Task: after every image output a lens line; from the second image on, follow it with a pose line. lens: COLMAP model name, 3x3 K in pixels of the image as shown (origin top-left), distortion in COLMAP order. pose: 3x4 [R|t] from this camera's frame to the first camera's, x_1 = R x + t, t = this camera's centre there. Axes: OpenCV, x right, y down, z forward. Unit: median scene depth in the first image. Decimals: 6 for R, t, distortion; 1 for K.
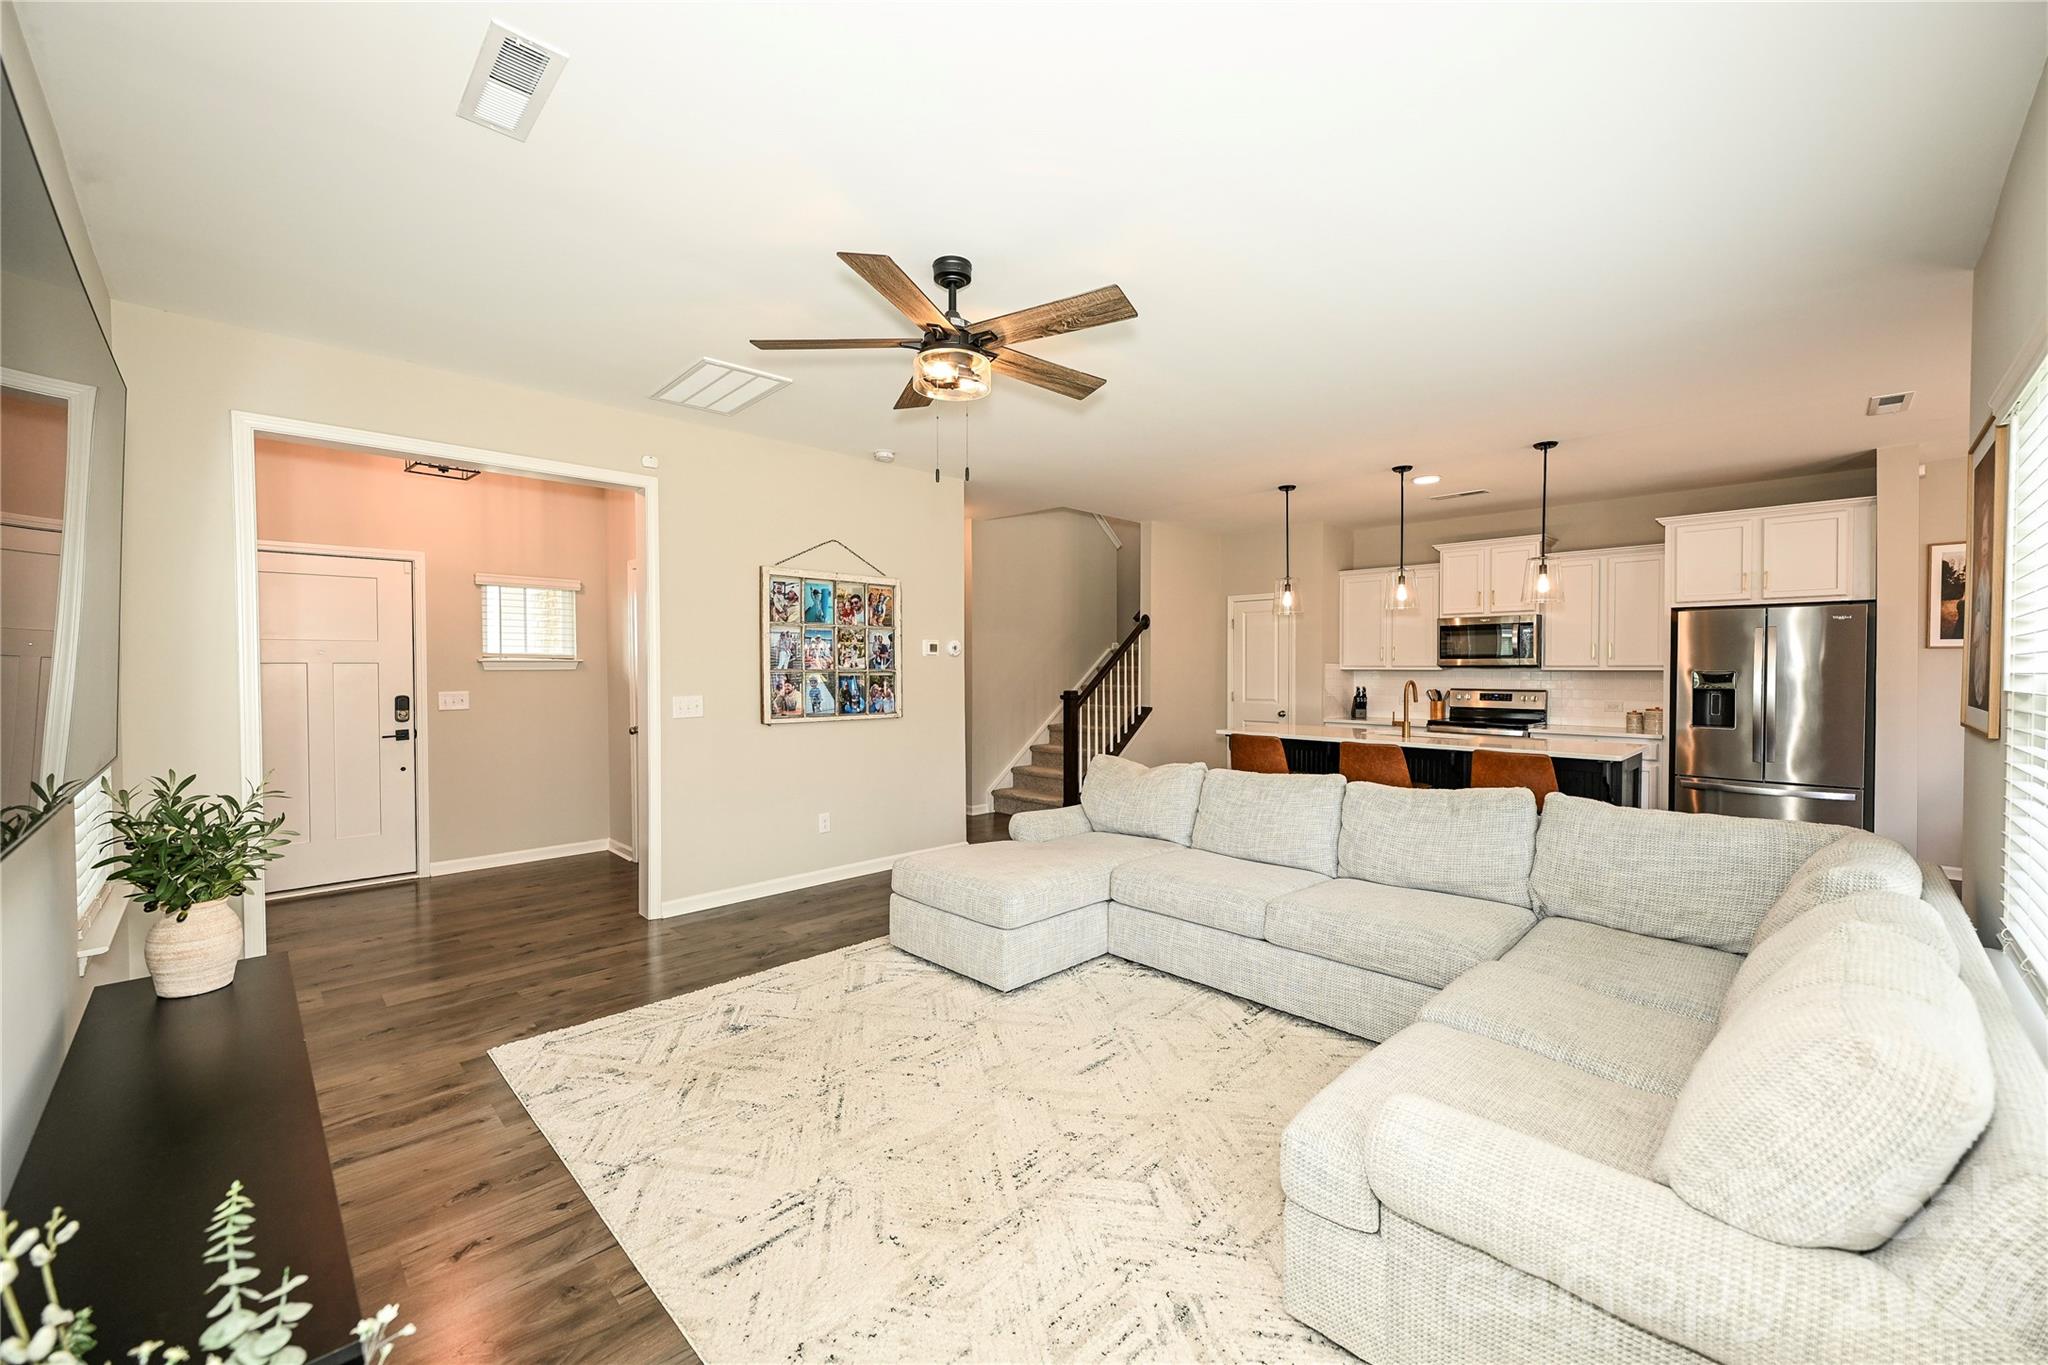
lens RADIAL K [[805.1, 0, 1018.4], [0, 805.1, 679.7], [0, 0, 1]] dist [-0.000557, 0.000136]
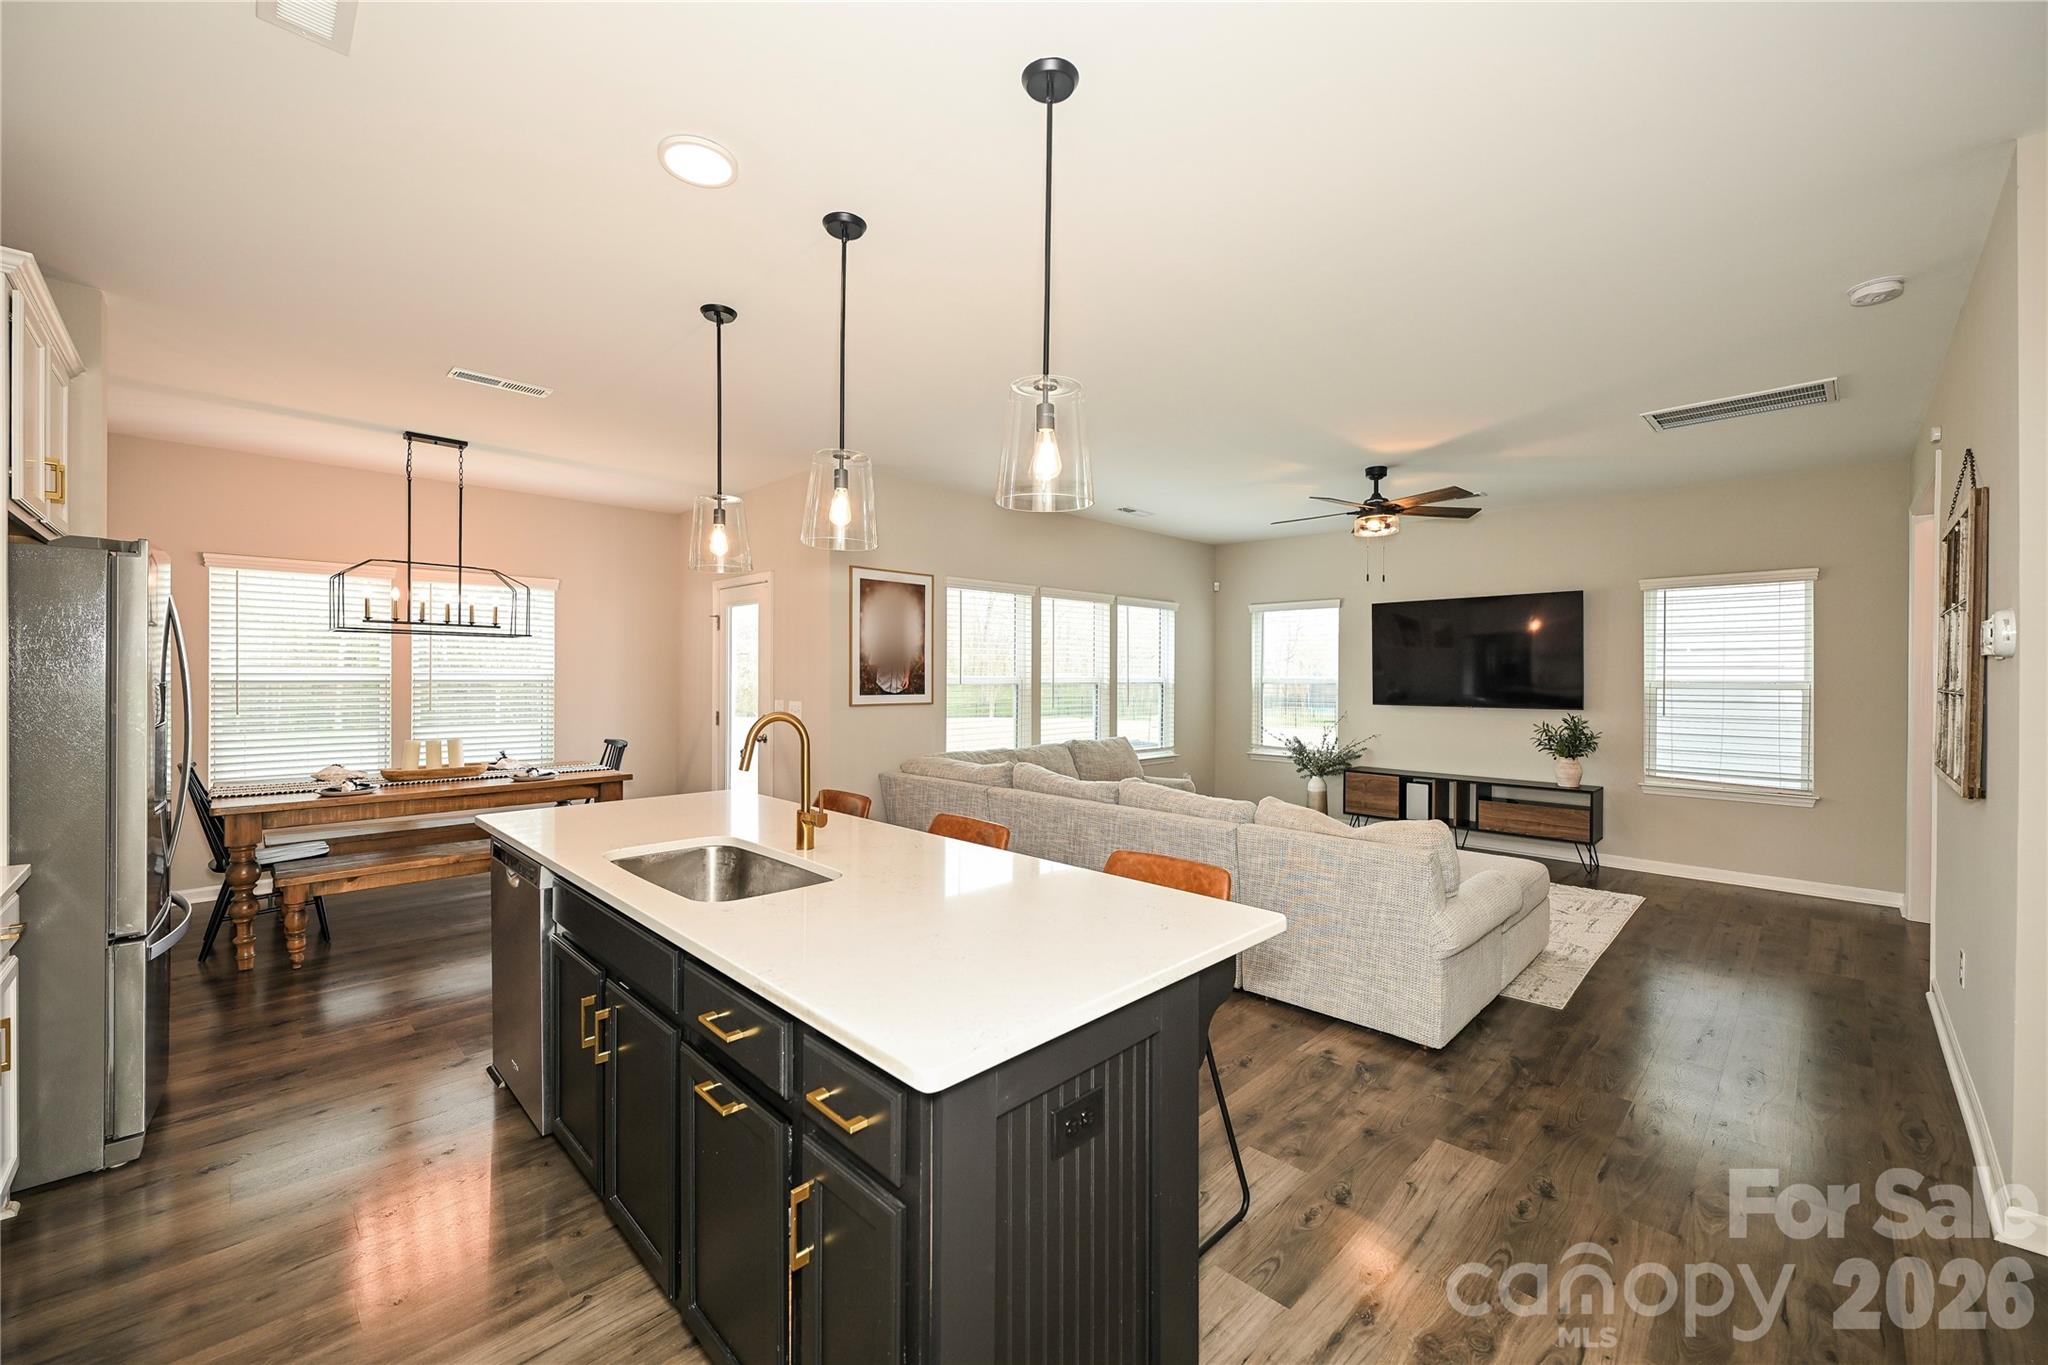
lens RADIAL K [[805.3, 0, 1022.9], [0, 805.3, 680.8], [0, 0, 1]] dist [-0.001102, 0.000132]
pose [[-0.999934, -0.006366, -0.009576, 0.401205], [-0.006595, 0.999689, 0.024054, -0.027036], [0.009420, 0.024116, -0.999665, 1.512581]]
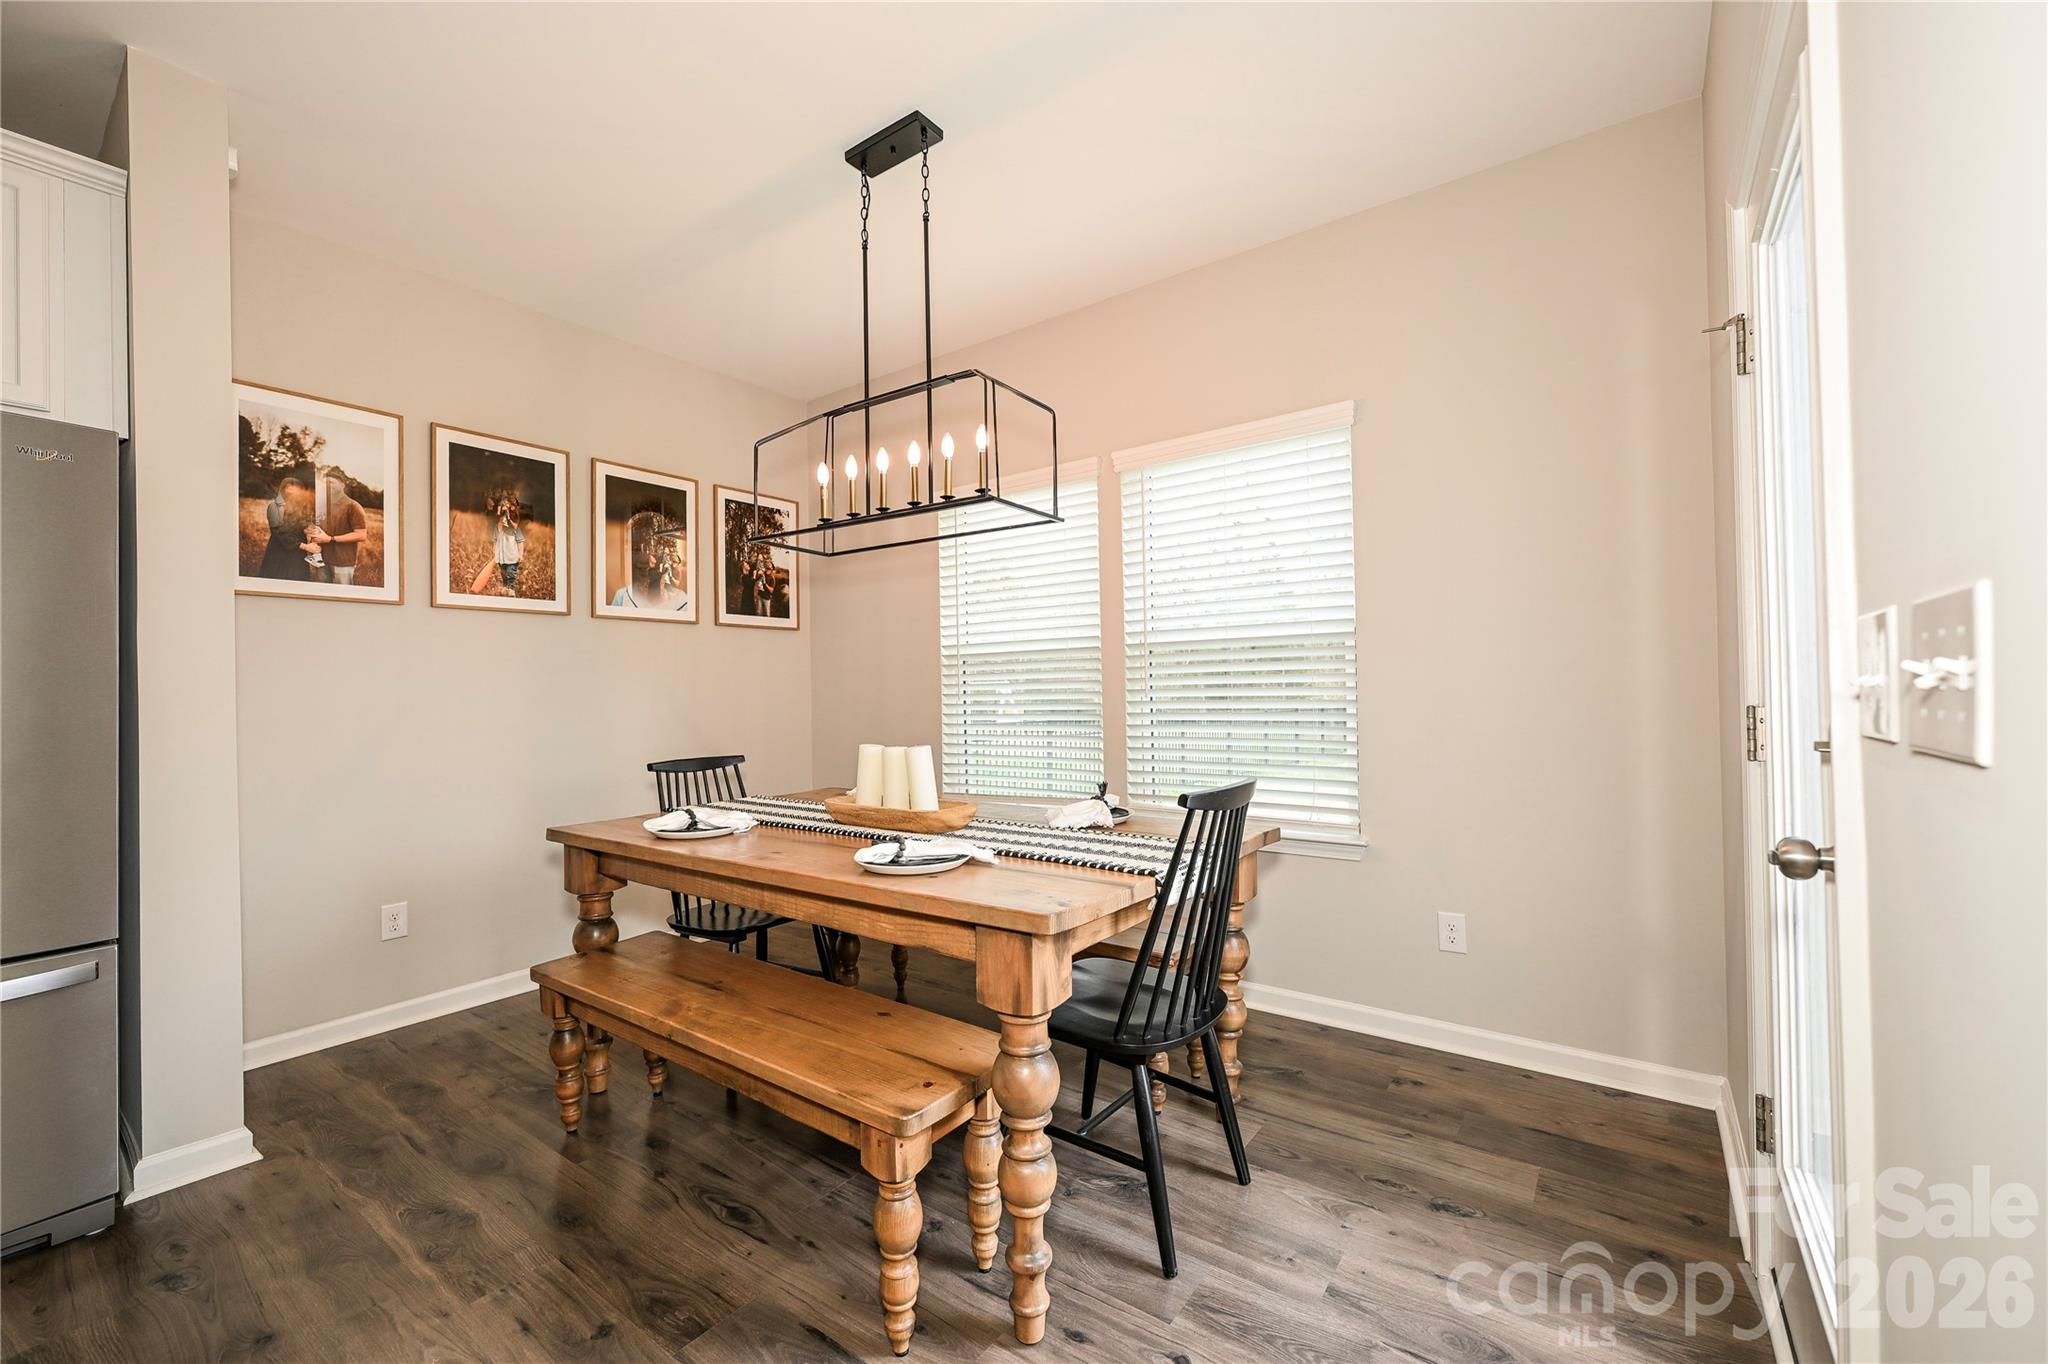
lens RADIAL K [[832.5, 0, 1024.0], [0, 832.5, 682.0], [0, 0, 1]] dist [-0.010345, 0.000013]
pose [[-0.160642, 0.018873, 0.986832, 0.585637], [0.033558, 0.999344, -0.013650, 0.037008], [-0.986442, 0.030923, -0.161170, 0.621344]]
